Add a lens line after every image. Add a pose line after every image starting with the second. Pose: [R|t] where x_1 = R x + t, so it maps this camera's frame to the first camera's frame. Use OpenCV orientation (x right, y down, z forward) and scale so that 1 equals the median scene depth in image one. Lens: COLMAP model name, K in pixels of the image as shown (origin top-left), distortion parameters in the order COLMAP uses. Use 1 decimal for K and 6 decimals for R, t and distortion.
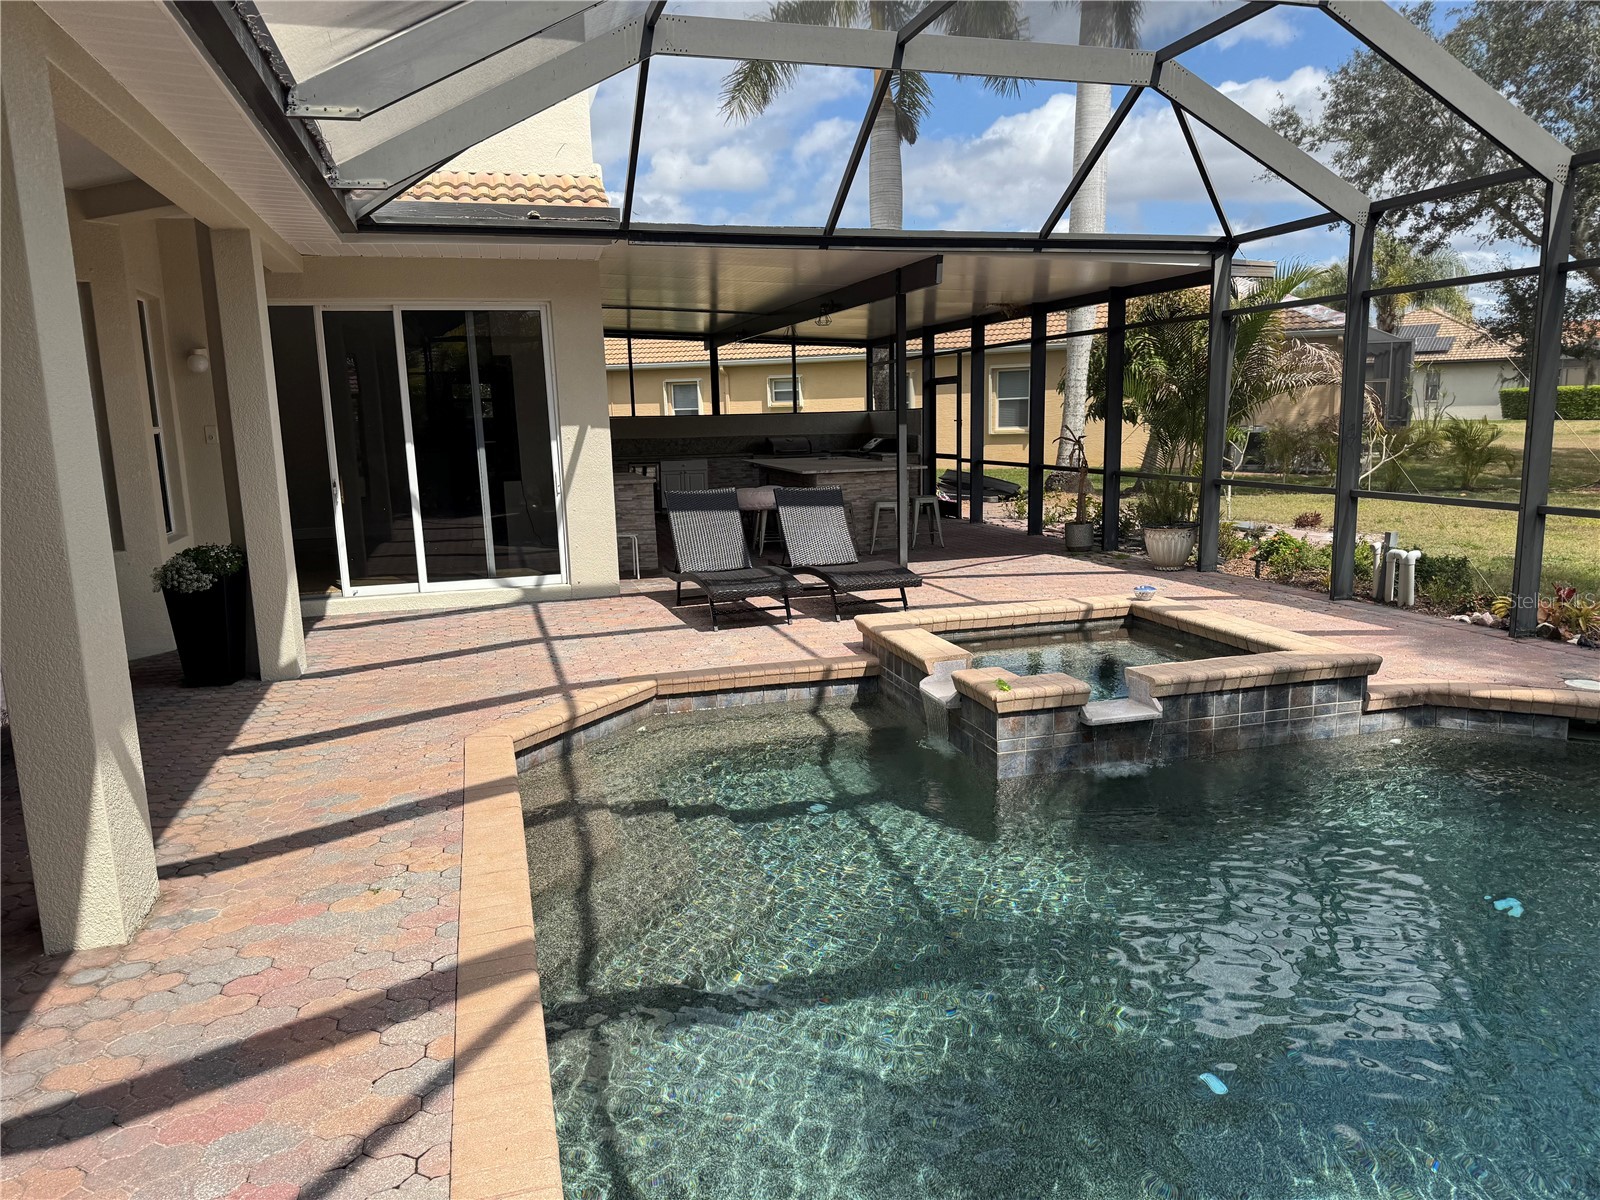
lens RADIAL K [[1117.5, 0, 799.5], [0, 1117.5, 605.2], [0, 0, 1]] dist [0.062707, -0.075805]
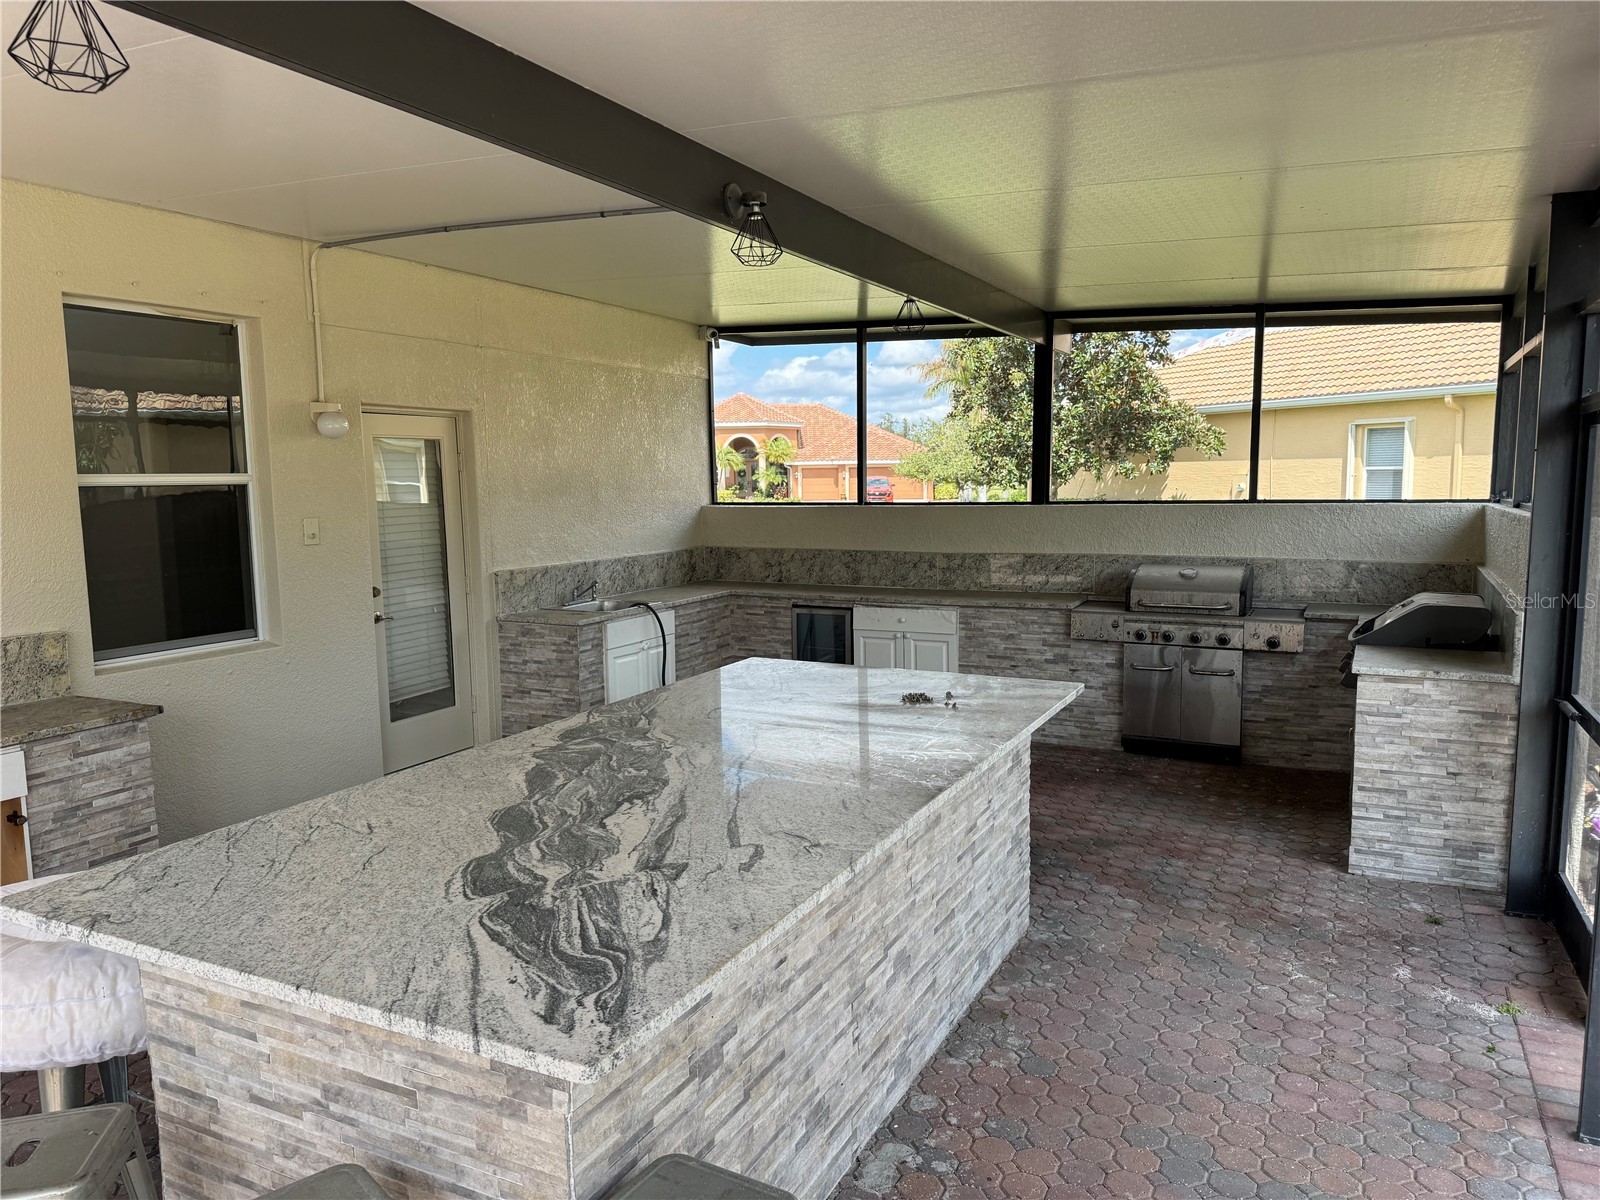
lens RADIAL K [[1112.7, 0, 804.8], [0, 1112.7, 619.5], [0, 0, 1]] dist [0.164460, -0.288395]
pose [[0.733273, 0.104188, -0.671904, 0.287700], [-0.121726, 0.992341, 0.021032, -0.227500], [0.668949, 0.066366, 0.740339, 1.138871]]
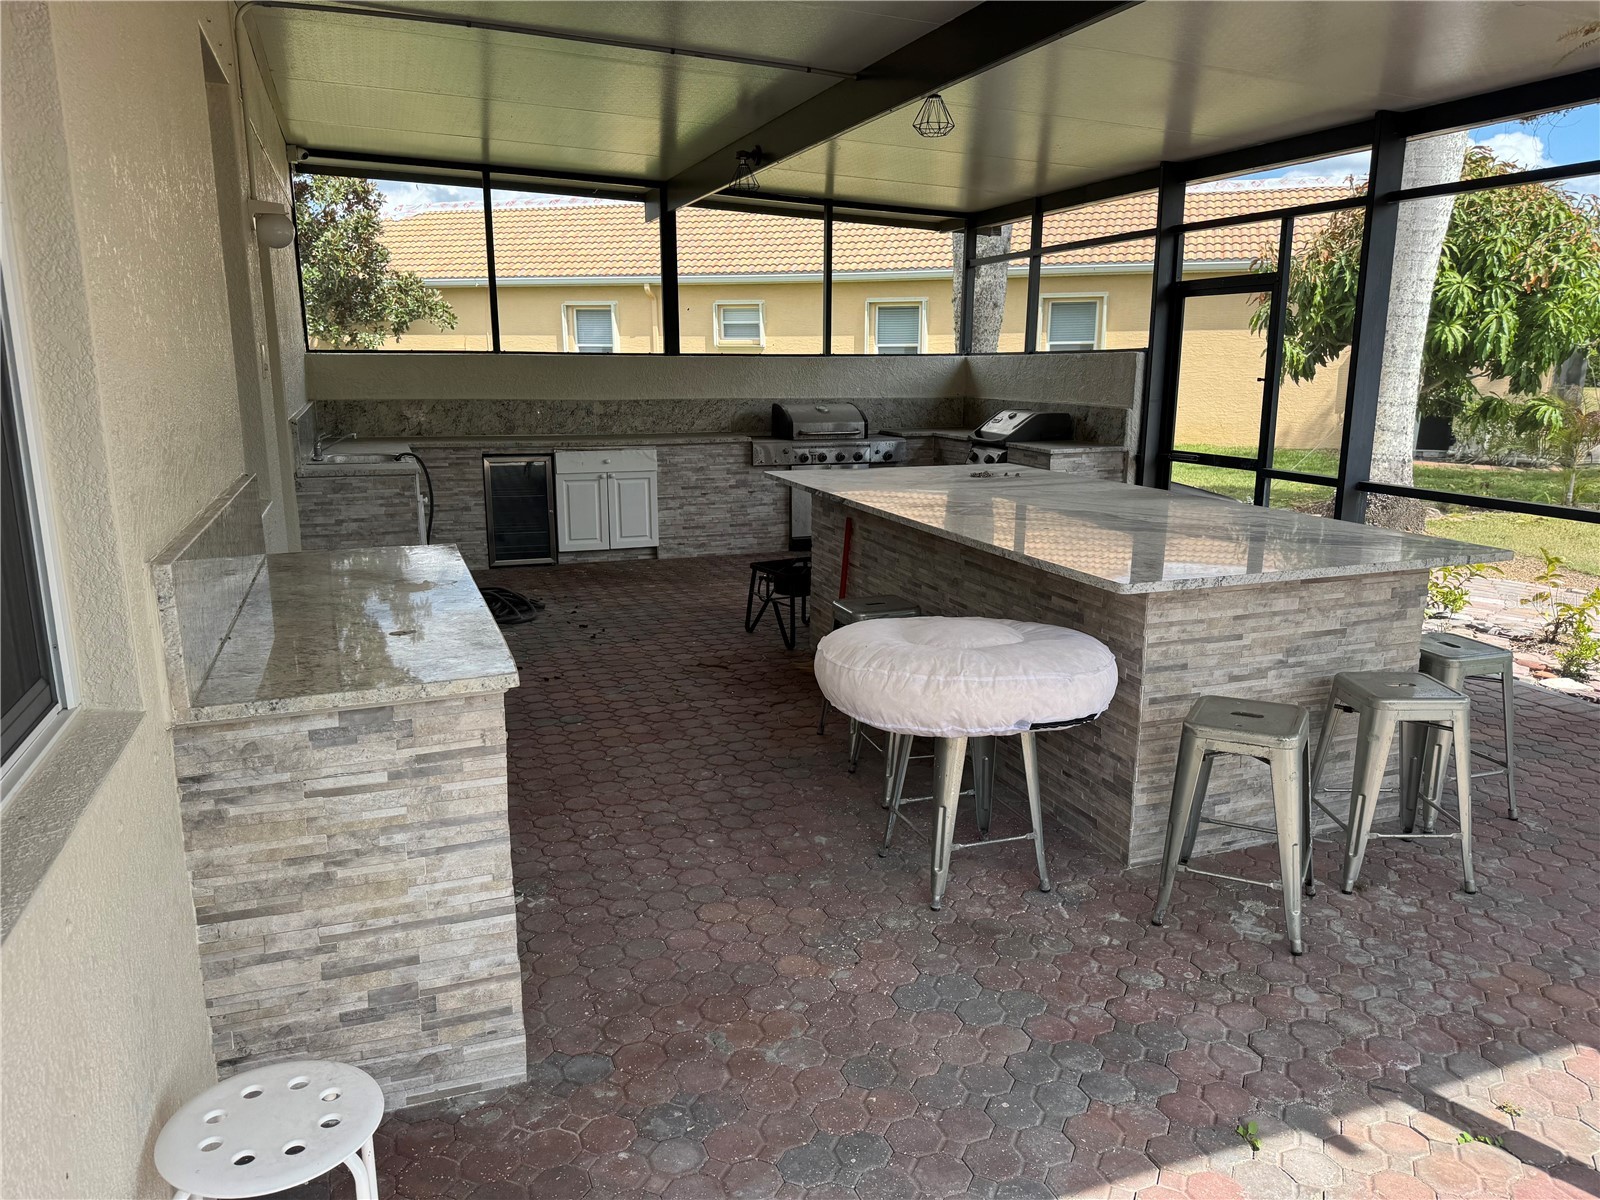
lens RADIAL K [[1112.7, 0, 804.8], [0, 1112.7, 619.5], [0, 0, 1]] dist [0.164460, -0.288395]
pose [[0.996211, 0.008151, 0.086589, -0.105129], [-0.013358, 0.998126, 0.059721, -0.152285], [-0.085940, -0.060652, 0.994452, 0.892413]]
